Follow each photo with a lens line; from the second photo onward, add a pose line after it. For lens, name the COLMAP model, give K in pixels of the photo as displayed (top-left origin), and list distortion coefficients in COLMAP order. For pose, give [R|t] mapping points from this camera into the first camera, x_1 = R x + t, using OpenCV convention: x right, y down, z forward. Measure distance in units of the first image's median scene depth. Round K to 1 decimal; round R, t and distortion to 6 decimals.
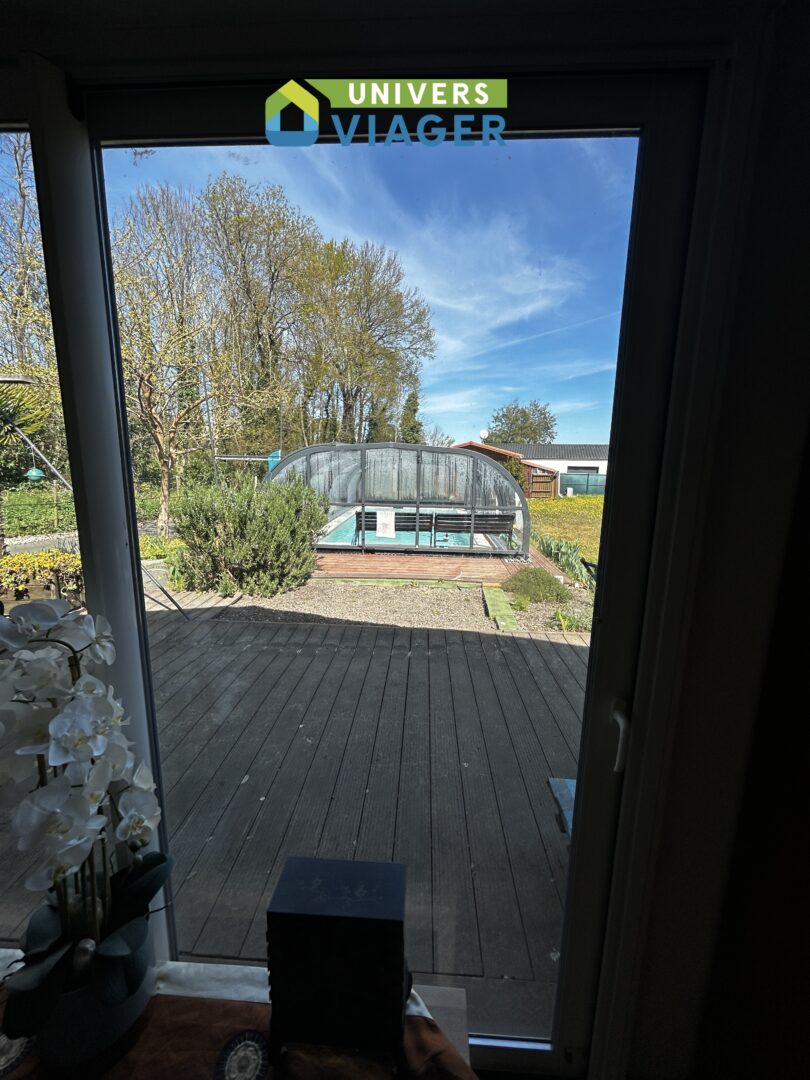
lens RADIAL K [[437.2, 0, 406.6], [0, 437.2, 540.3], [0, 0, 1]] dist [-0.000485, -0.000800]
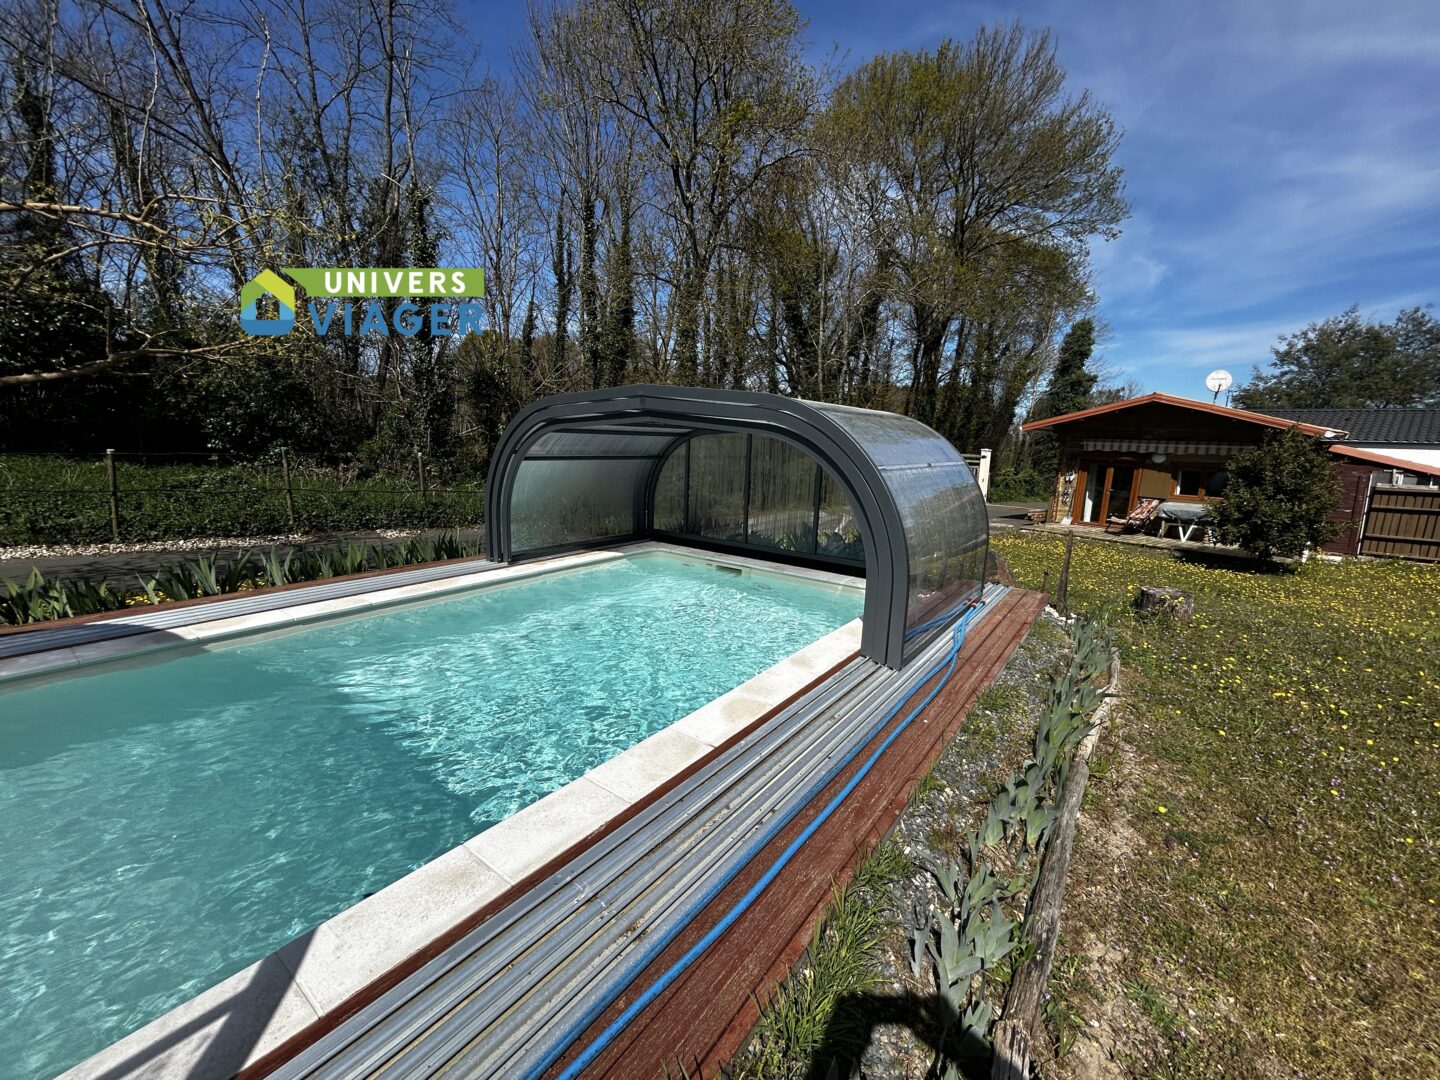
lens RADIAL K [[583.0, 0, 721.4], [0, 583.0, 537.2], [0, 0, 1]] dist [-0.000485, -0.000800]
pose [[0.834546, 0.106939, -0.540459, 0.069593], [-0.120287, 0.992682, 0.010680, -0.034698], [0.537646, 0.056097, 0.841302, 0.211794]]
